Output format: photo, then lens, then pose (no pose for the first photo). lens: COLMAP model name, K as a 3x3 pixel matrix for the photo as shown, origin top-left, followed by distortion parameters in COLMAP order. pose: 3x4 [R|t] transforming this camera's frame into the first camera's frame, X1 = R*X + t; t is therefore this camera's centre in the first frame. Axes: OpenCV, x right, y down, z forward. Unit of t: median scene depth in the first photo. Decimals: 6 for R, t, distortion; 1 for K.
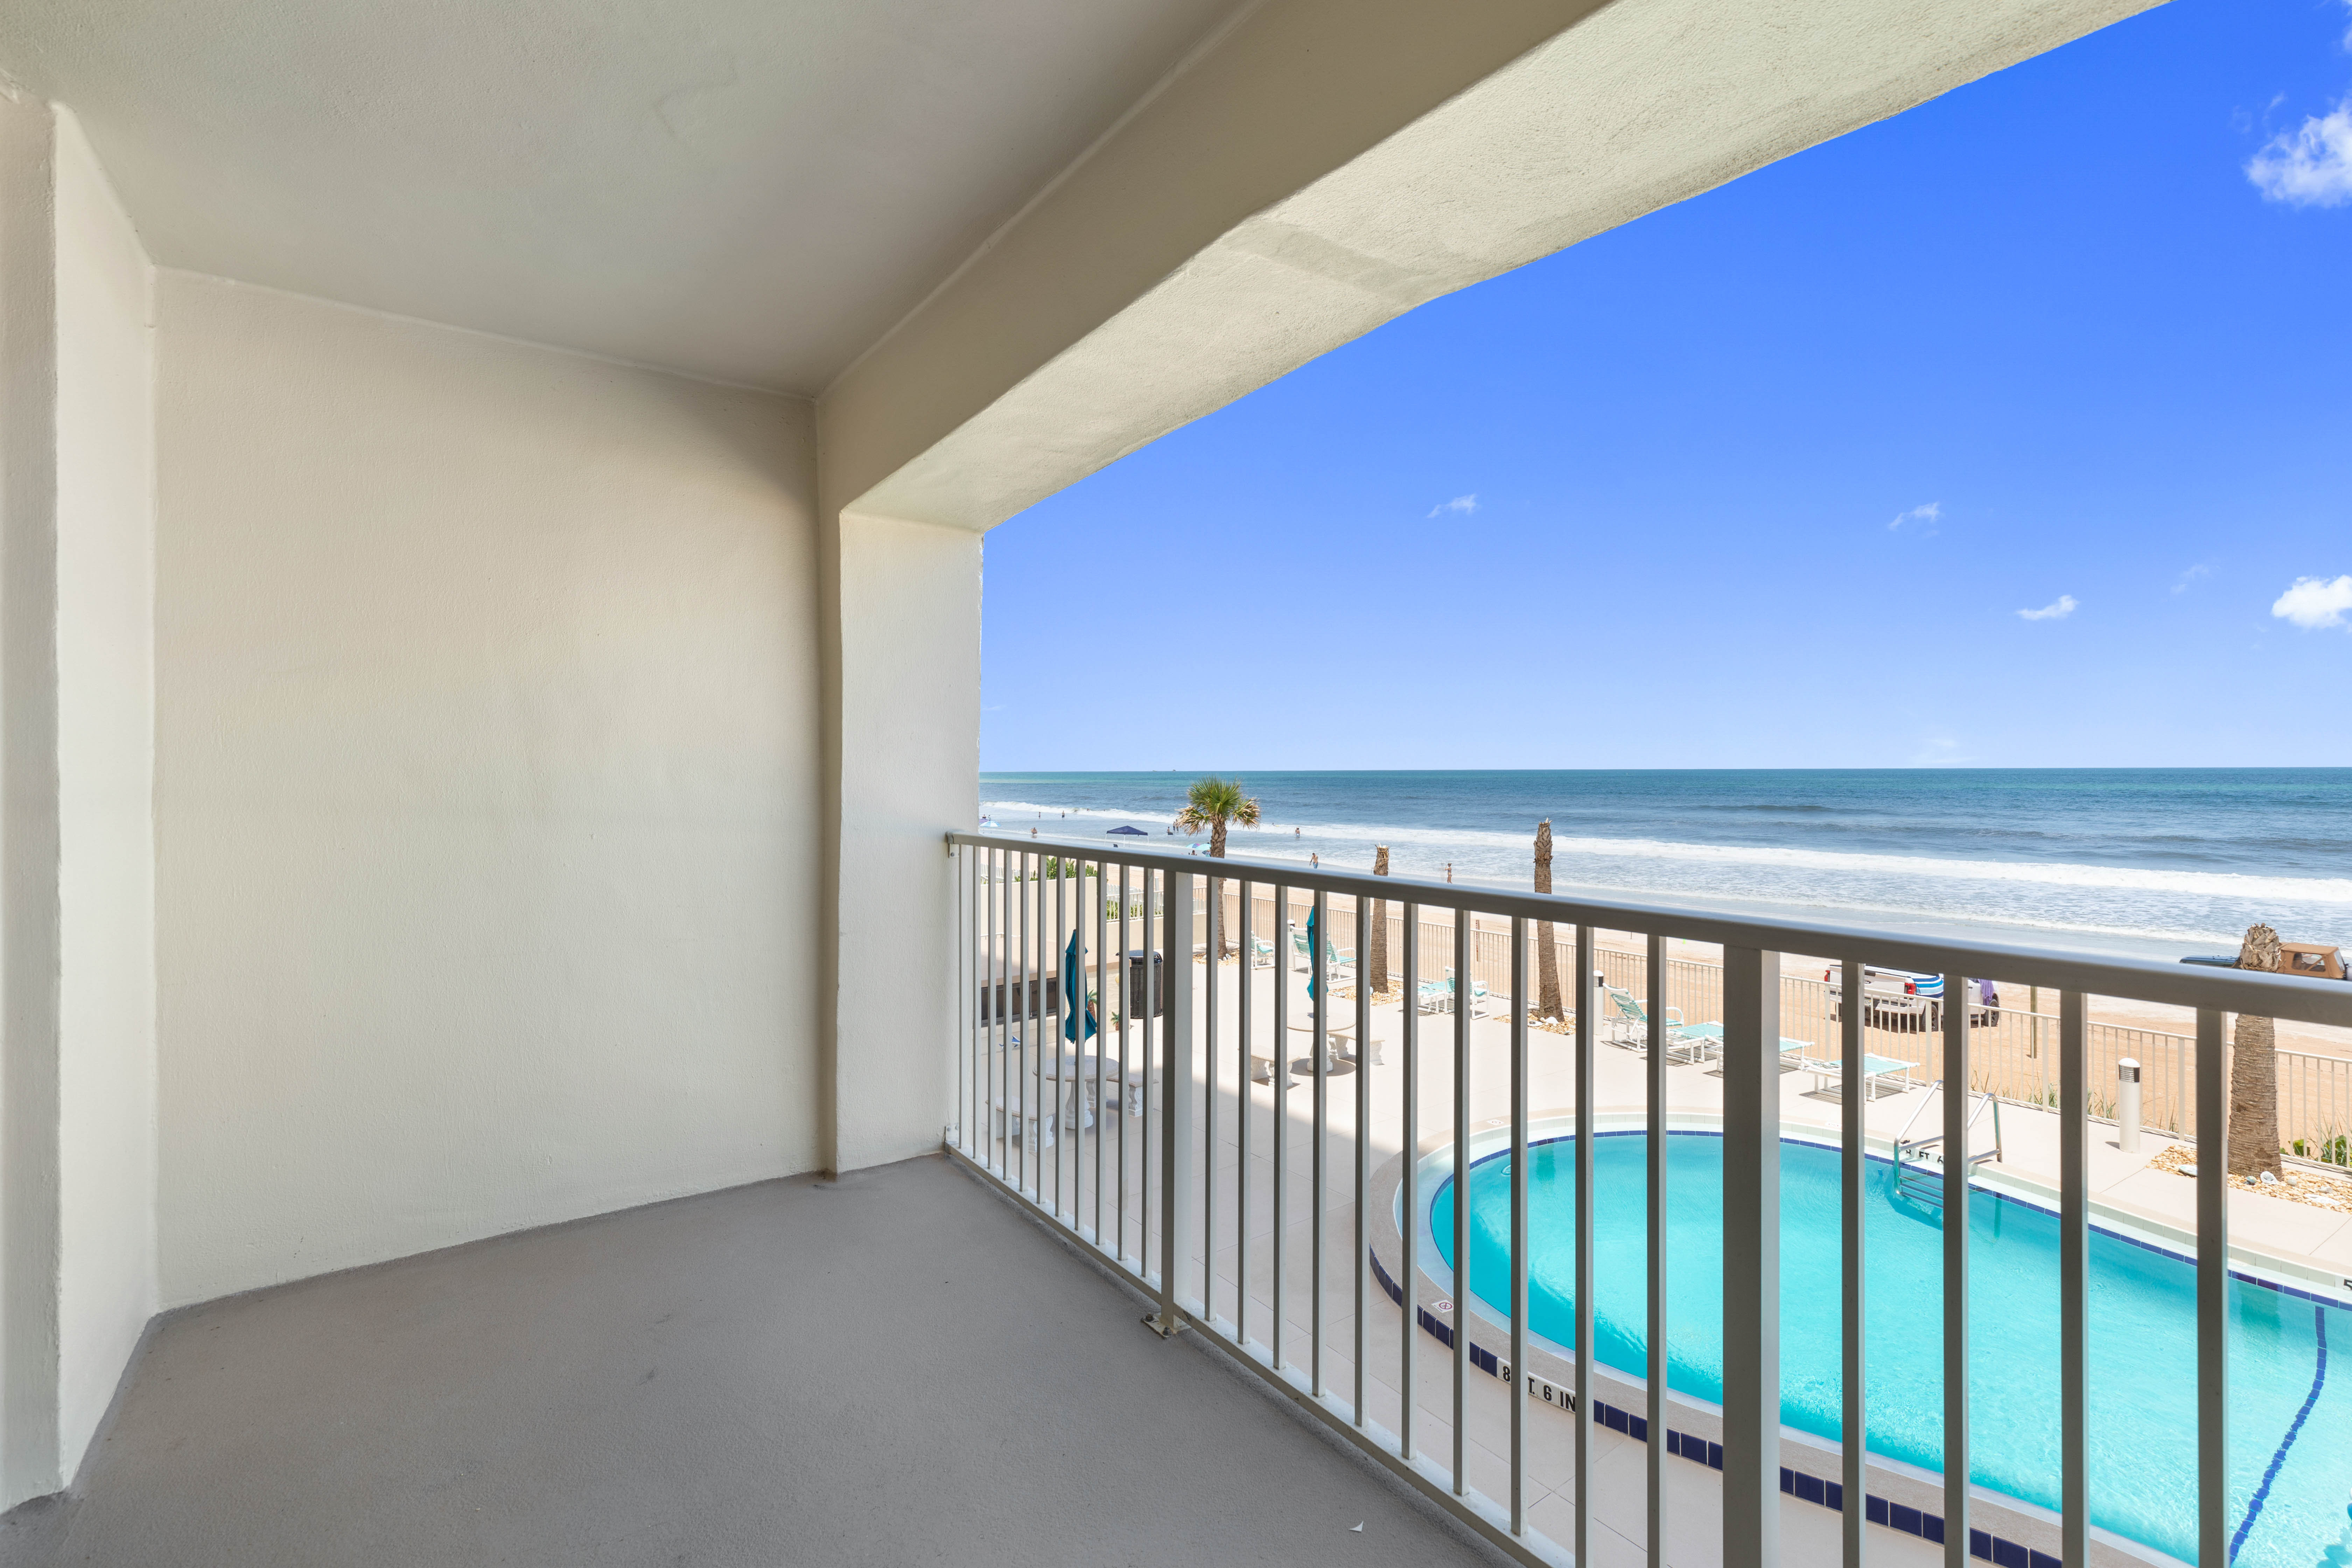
lens RADIAL K [[1069.1, 0, 1184.6], [0, 1069.1, 767.0], [0, 0, 1]] dist [-0.009518, 0.001062]
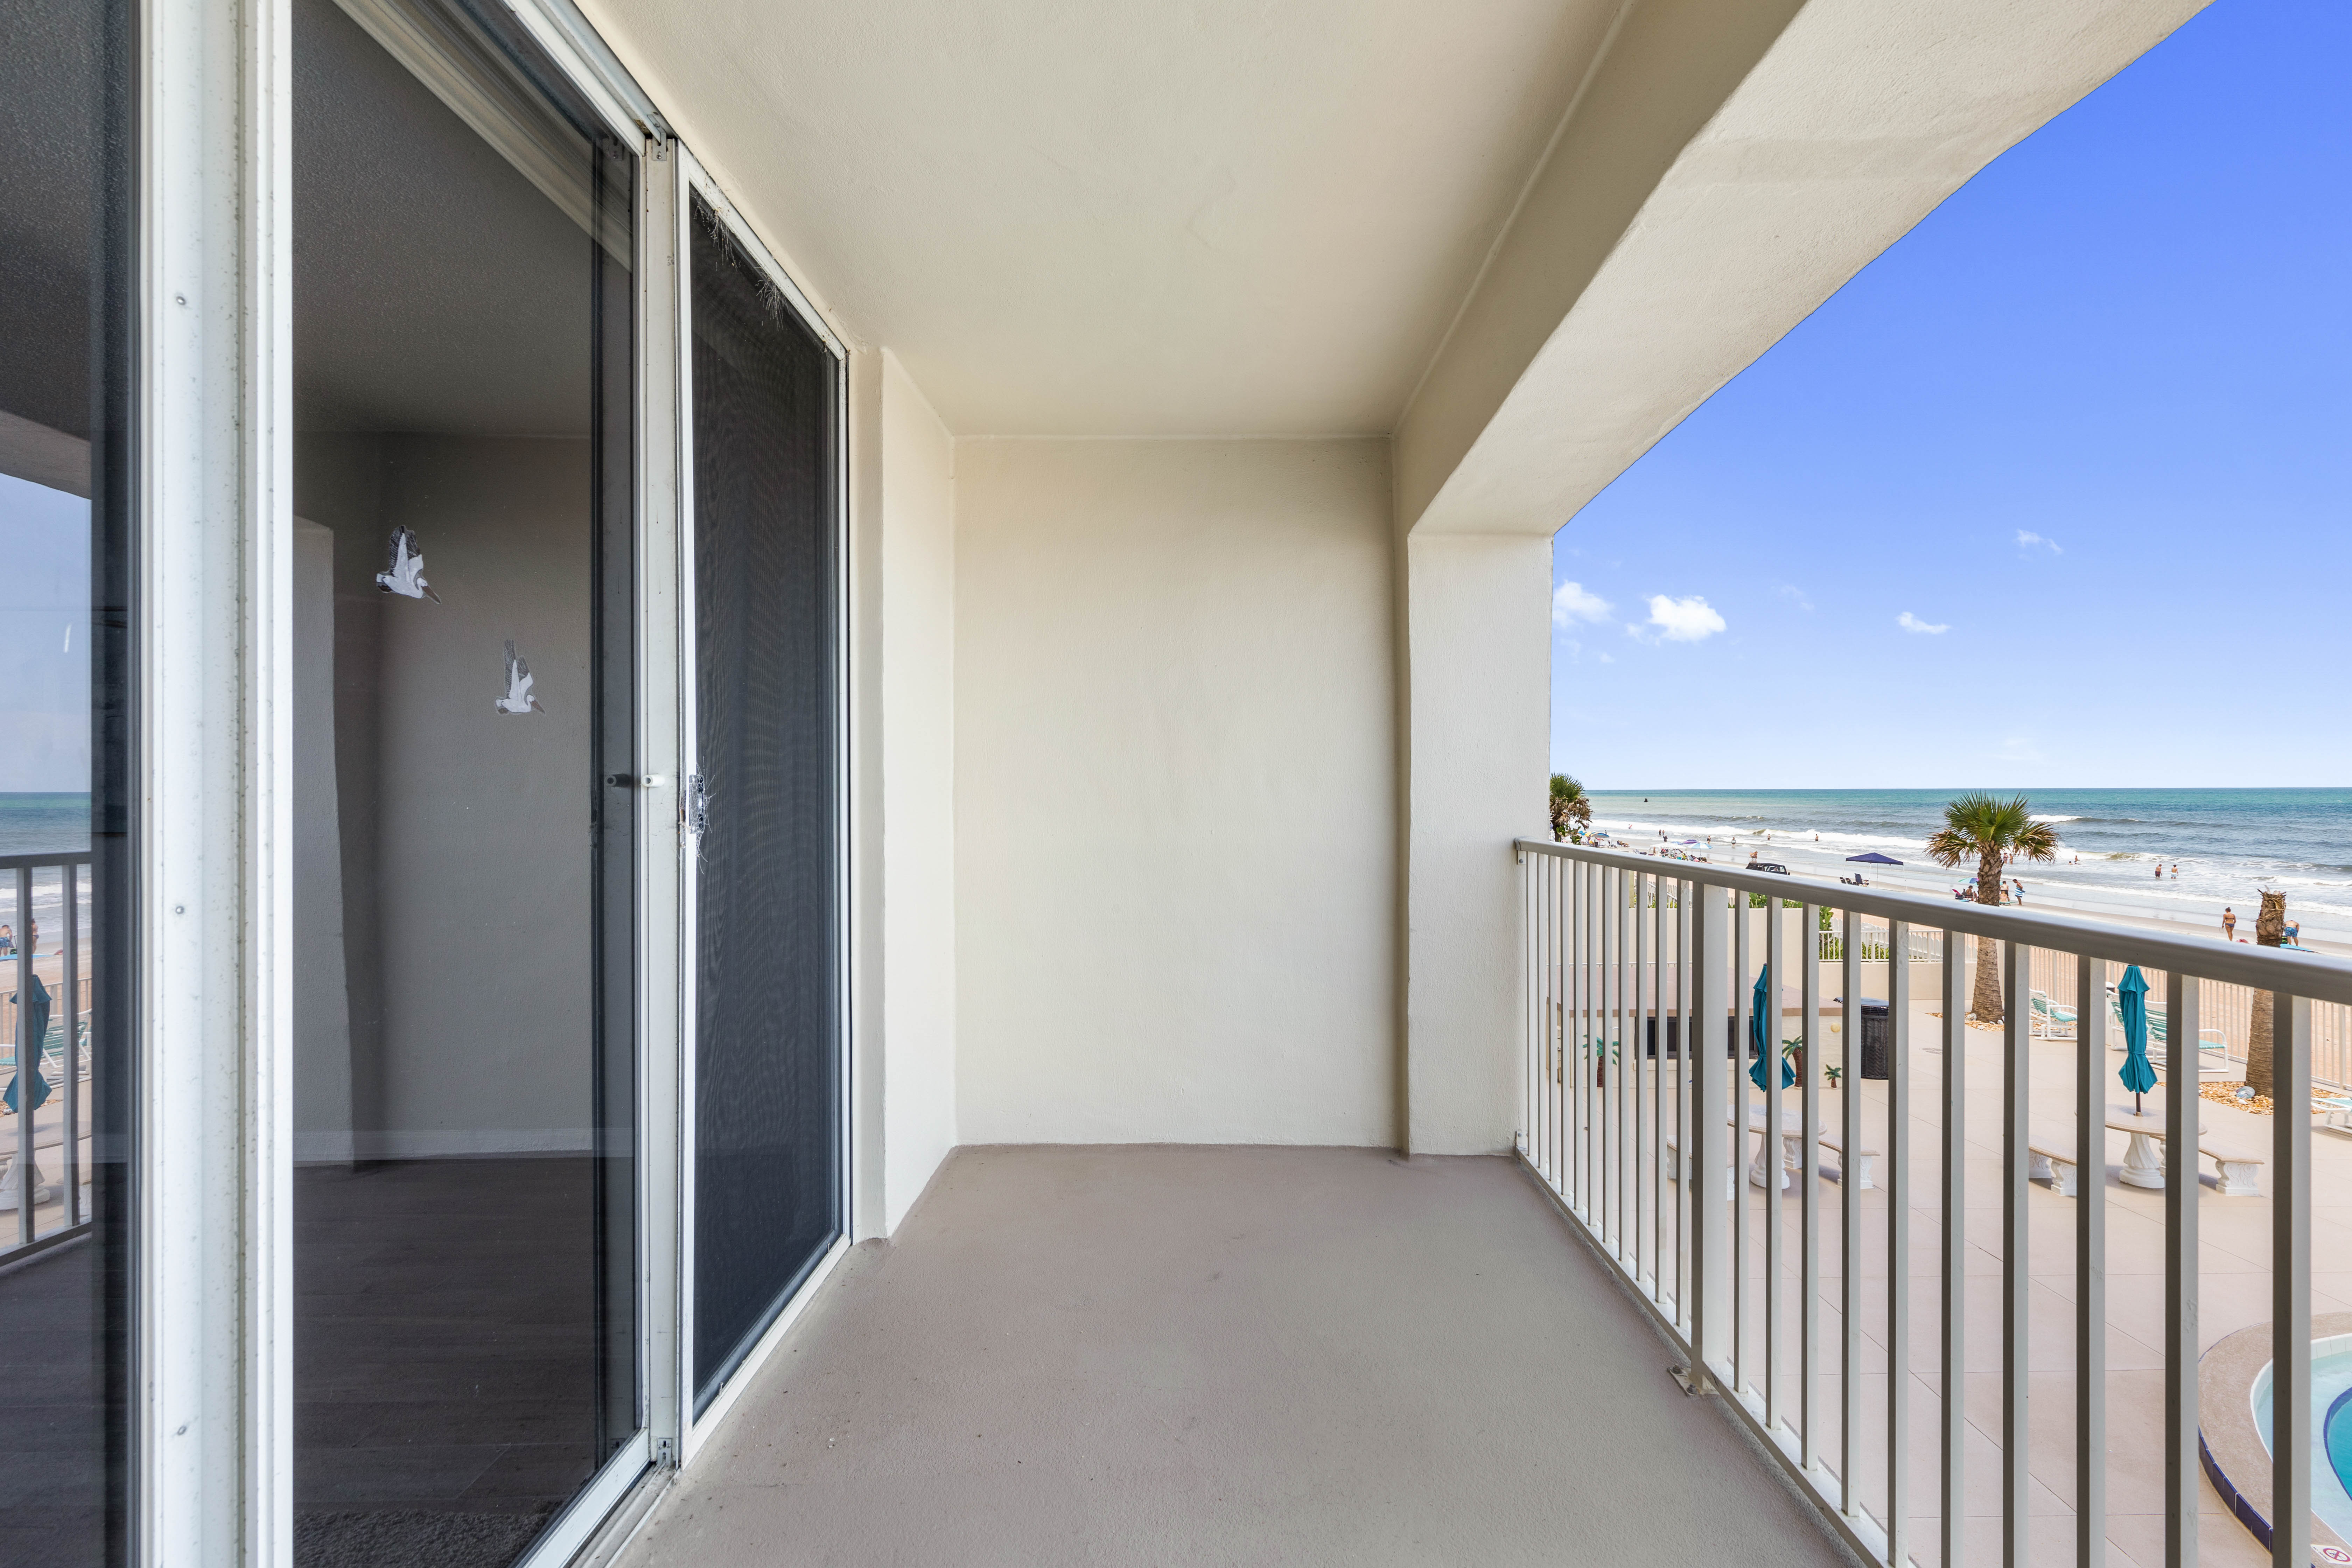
lens RADIAL K [[1069.1, 0, 1196.8], [0, 1069.1, 791.1], [0, 0, 1]] dist [-0.009518, 0.001062]
pose [[0.792454, 0.001633, -0.609930, 0.158201], [0.000530, 0.999994, 0.003366, 0.012730], [0.609932, -0.002990, 0.792448, 0.020562]]
